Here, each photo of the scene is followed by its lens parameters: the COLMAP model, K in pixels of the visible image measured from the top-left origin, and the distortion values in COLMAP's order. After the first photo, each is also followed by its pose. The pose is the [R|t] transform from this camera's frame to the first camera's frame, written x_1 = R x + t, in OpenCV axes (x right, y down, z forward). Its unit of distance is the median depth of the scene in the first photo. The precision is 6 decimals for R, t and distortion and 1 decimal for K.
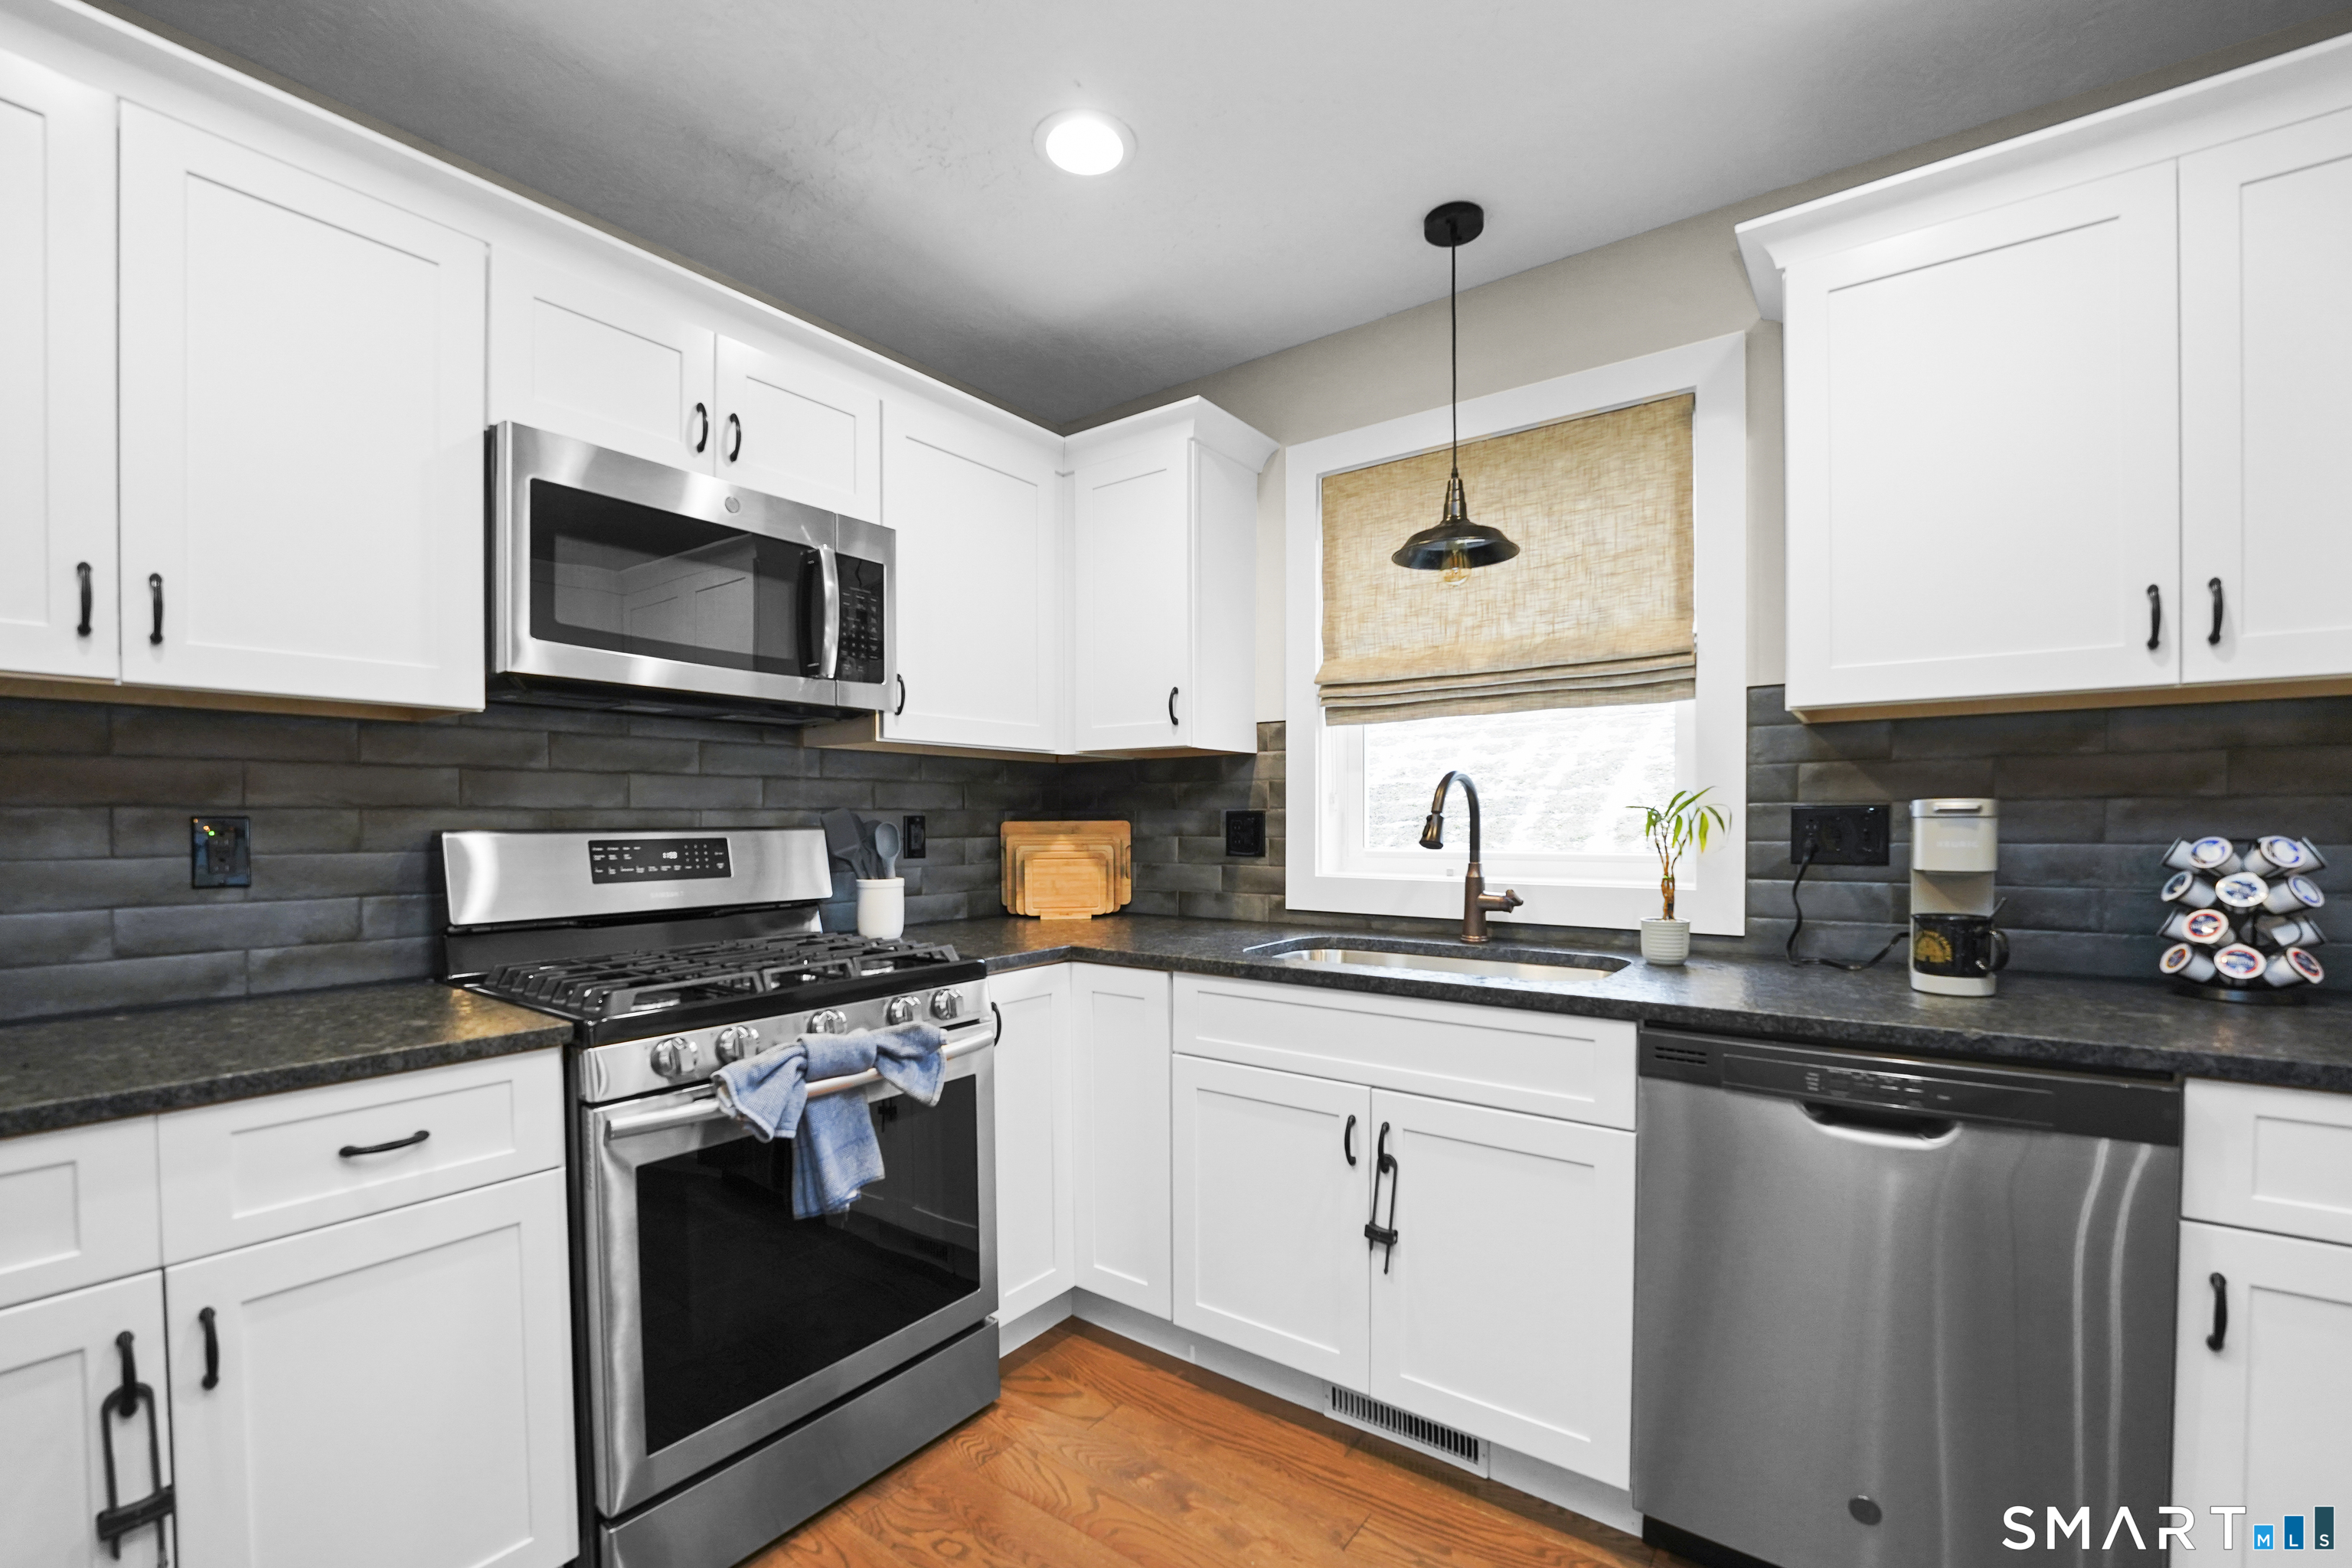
lens RADIAL K [[980.1, 0, 1174.6], [0, 980.1, 851.9], [0, 0, 1]] dist [-0.026463, -0.000090]
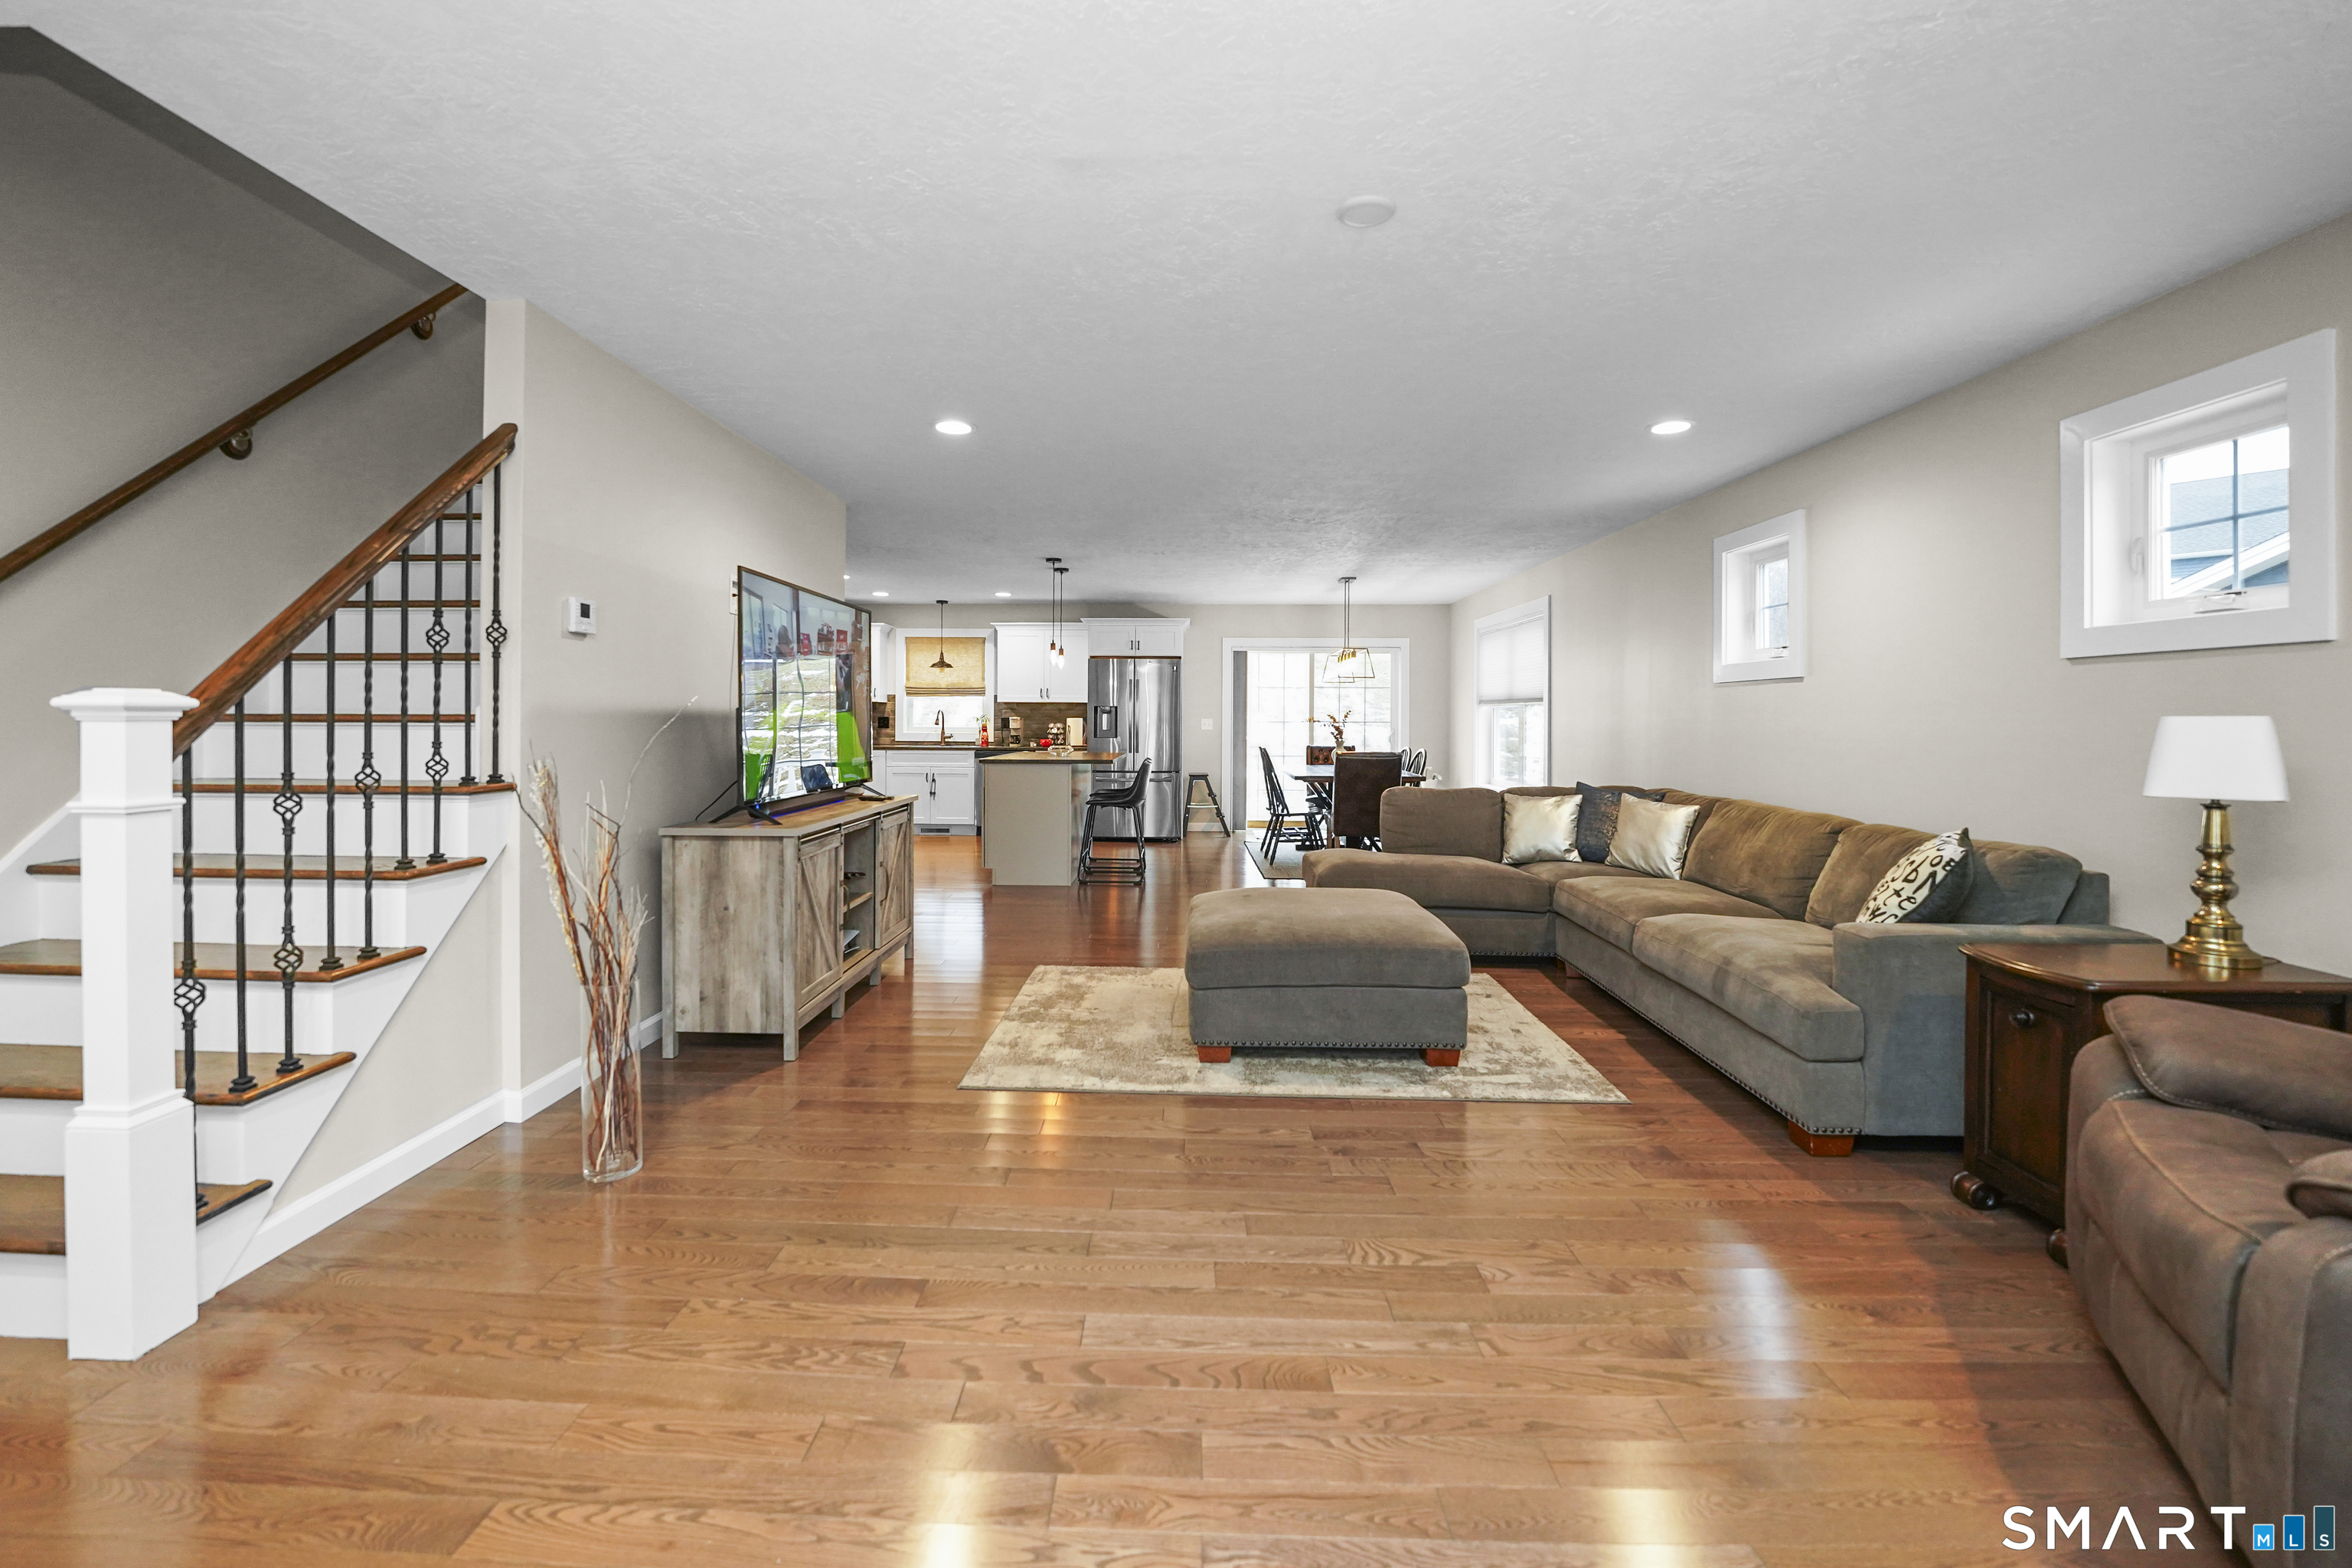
lens RADIAL K [[992.2, 0, 1171.3], [0, 992.2, 725.1], [0, 0, 1]] dist [-0.020277, -0.000021]
pose [[0.811436, 0.003413, 0.584431, -1.598355], [0.009732, 0.999765, -0.019350, 0.097513], [-0.584360, 0.021389, 0.811213, -3.533709]]
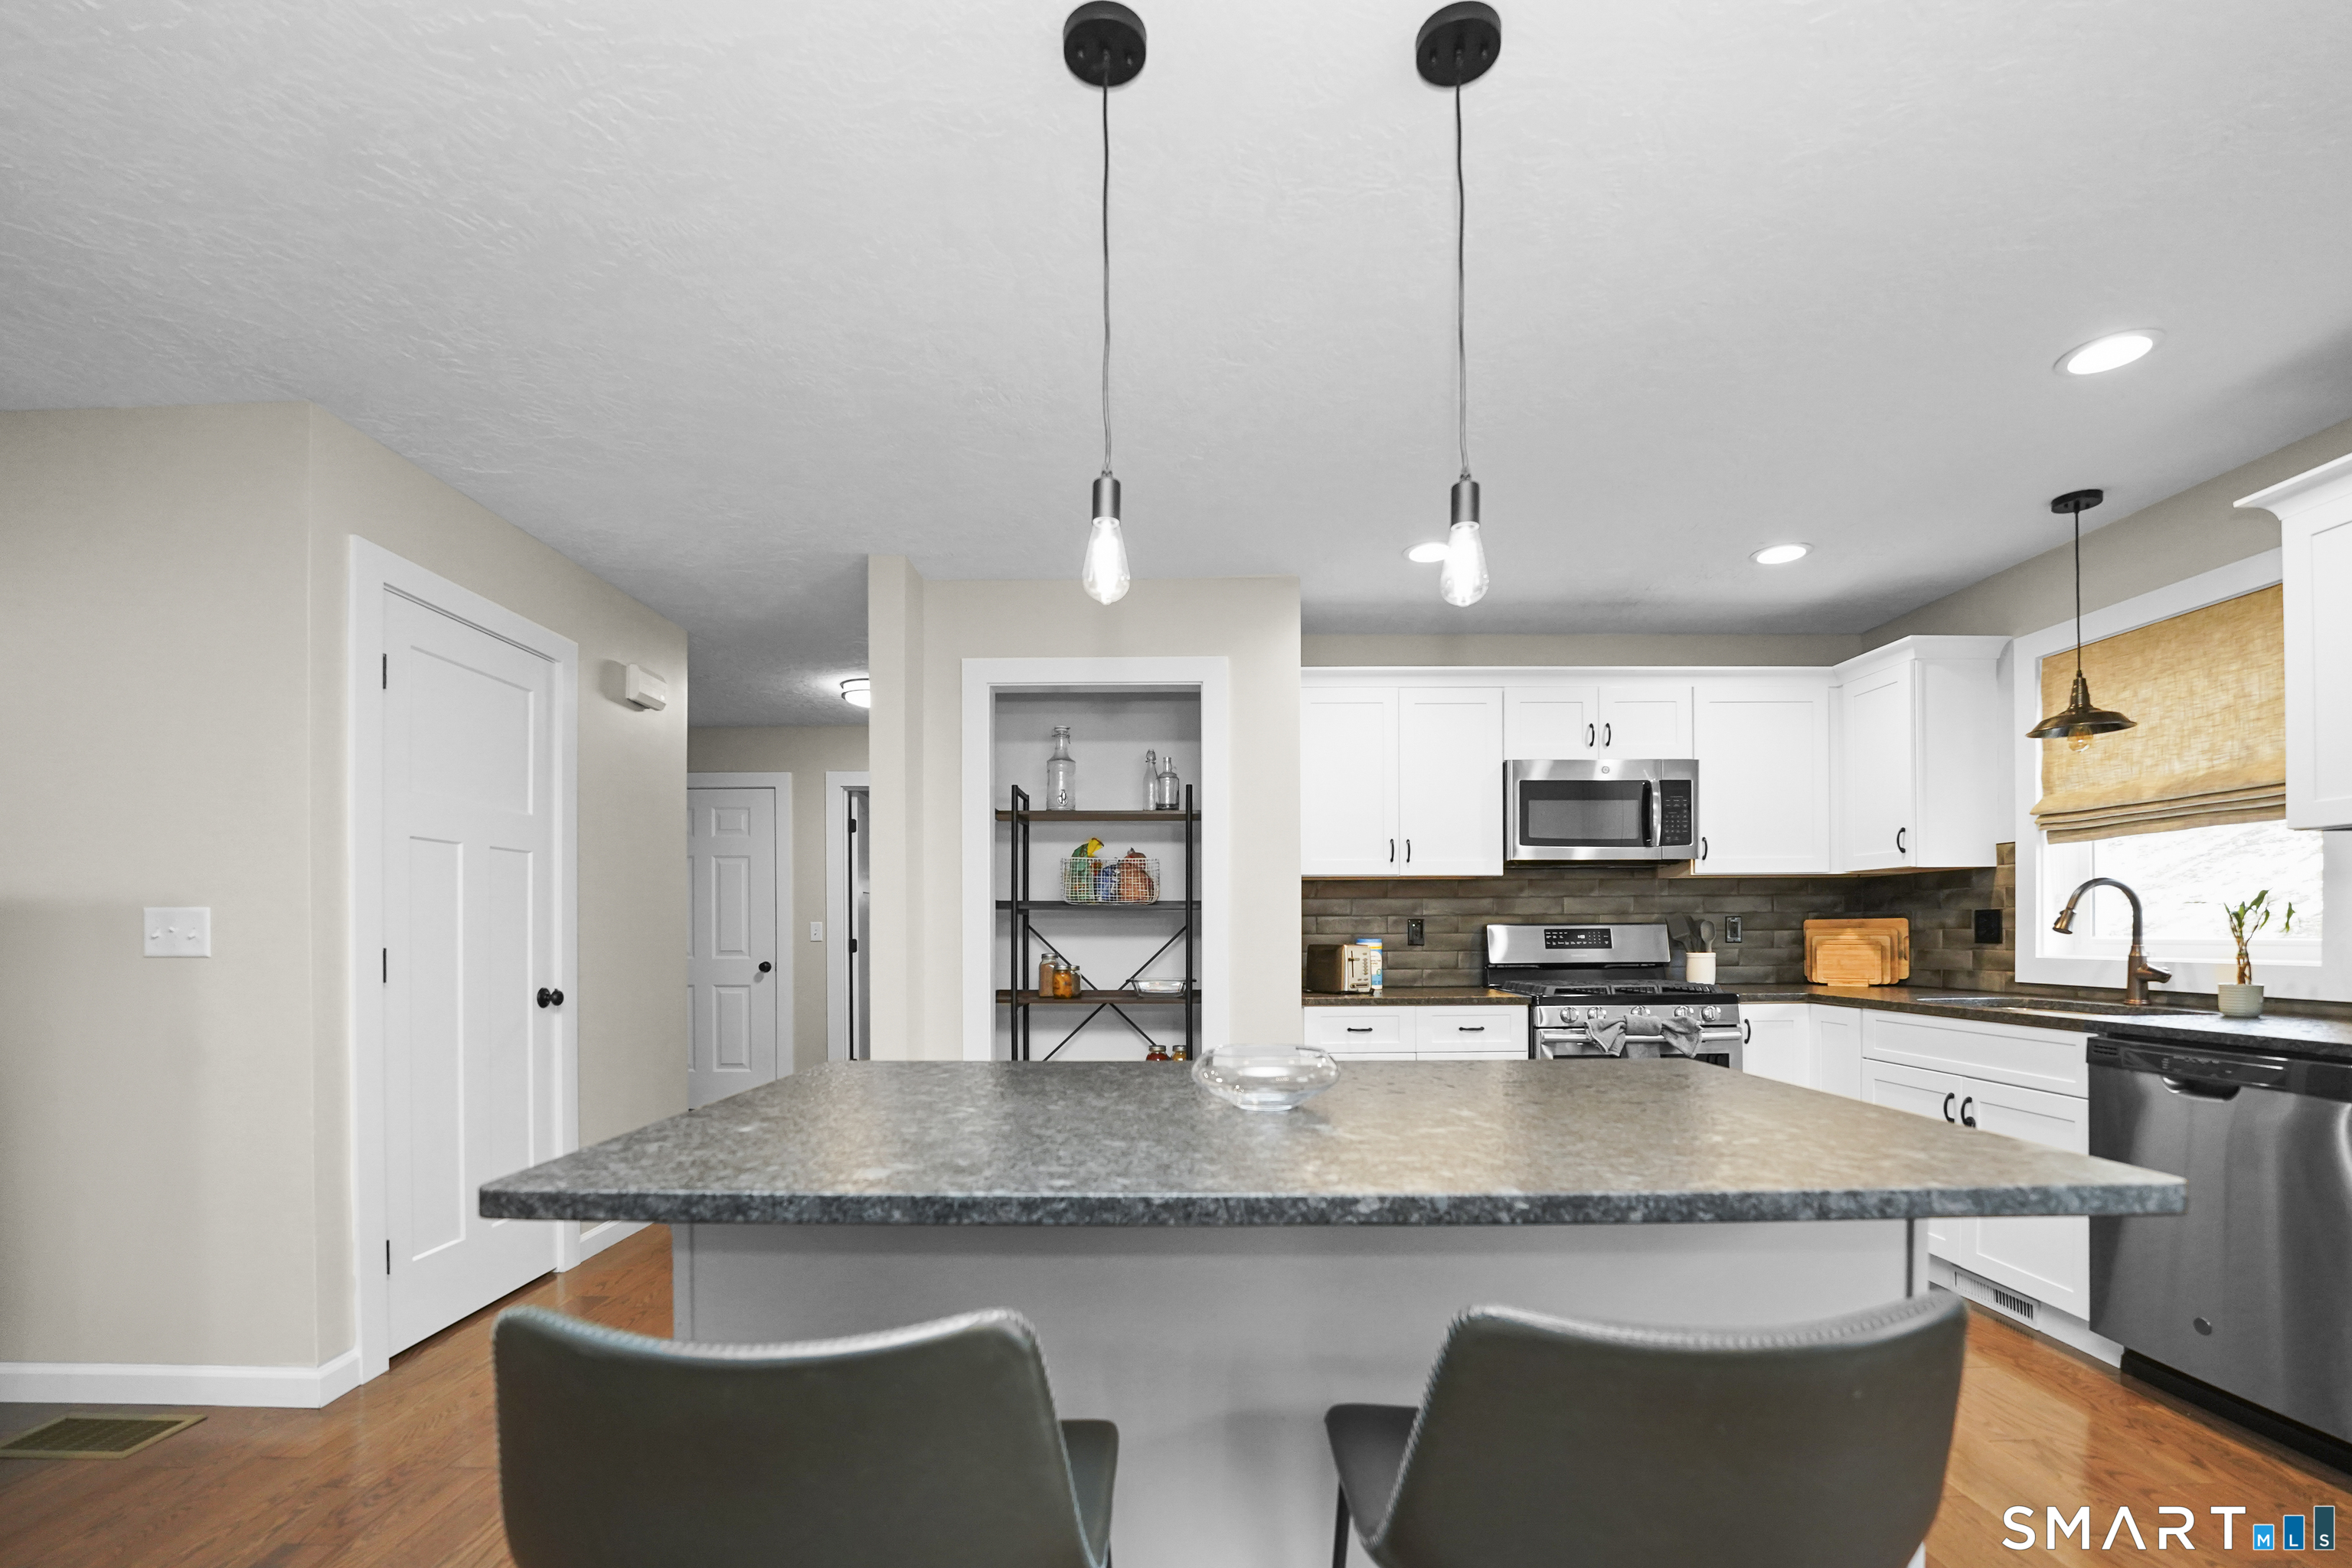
lens RADIAL K [[1008.7, 0, 1172.1], [0, 1008.7, 923.0], [0, 0, 1]] dist [-0.023887, 0.000029]
pose [[0.596887, -0.008304, -0.802282, 0.600973], [-0.021251, 0.999432, -0.026154, 0.043780], [0.802044, 0.032660, 0.596372, -0.862200]]
